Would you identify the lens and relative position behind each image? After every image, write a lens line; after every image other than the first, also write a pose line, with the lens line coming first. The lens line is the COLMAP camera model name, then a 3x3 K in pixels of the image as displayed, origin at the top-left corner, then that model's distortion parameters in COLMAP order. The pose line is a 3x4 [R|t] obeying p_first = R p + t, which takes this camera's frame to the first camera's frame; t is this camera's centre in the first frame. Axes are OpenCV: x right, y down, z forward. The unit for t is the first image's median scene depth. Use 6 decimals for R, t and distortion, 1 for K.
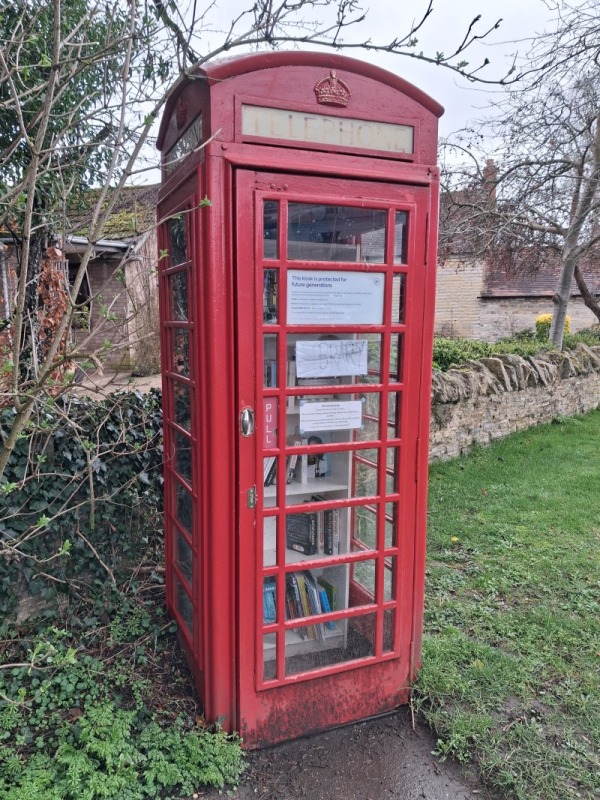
lens RADIAL K [[634.1, 0, 300.0], [0, 634.1, 400.0], [0, 0, 1]] dist [0.013203, 0.001078]
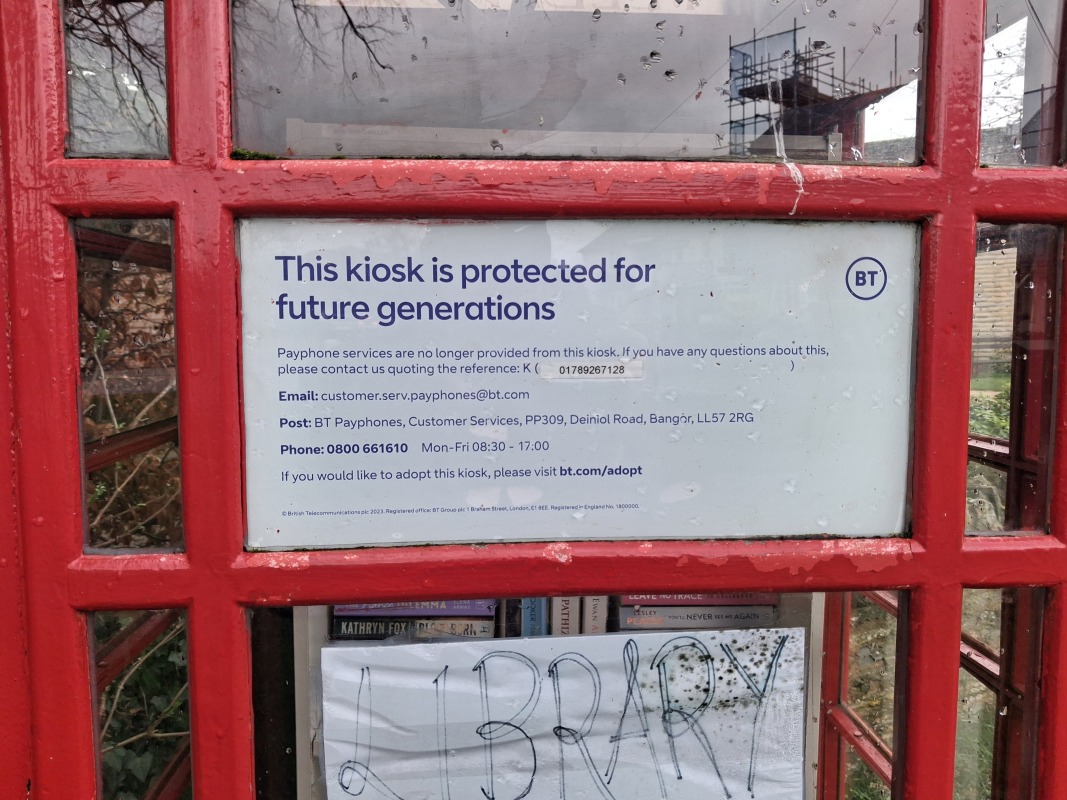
lens RADIAL K [[845.7, 0, 533.5], [0, 845.7, 400.0], [0, 0, 1]] dist [0.013203, 0.001078]
pose [[0.941775, 0.010827, -0.336069, 0.114304], [-0.032689, 0.997695, -0.059461, -0.137947], [0.334651, 0.066985, 0.939958, 0.762569]]
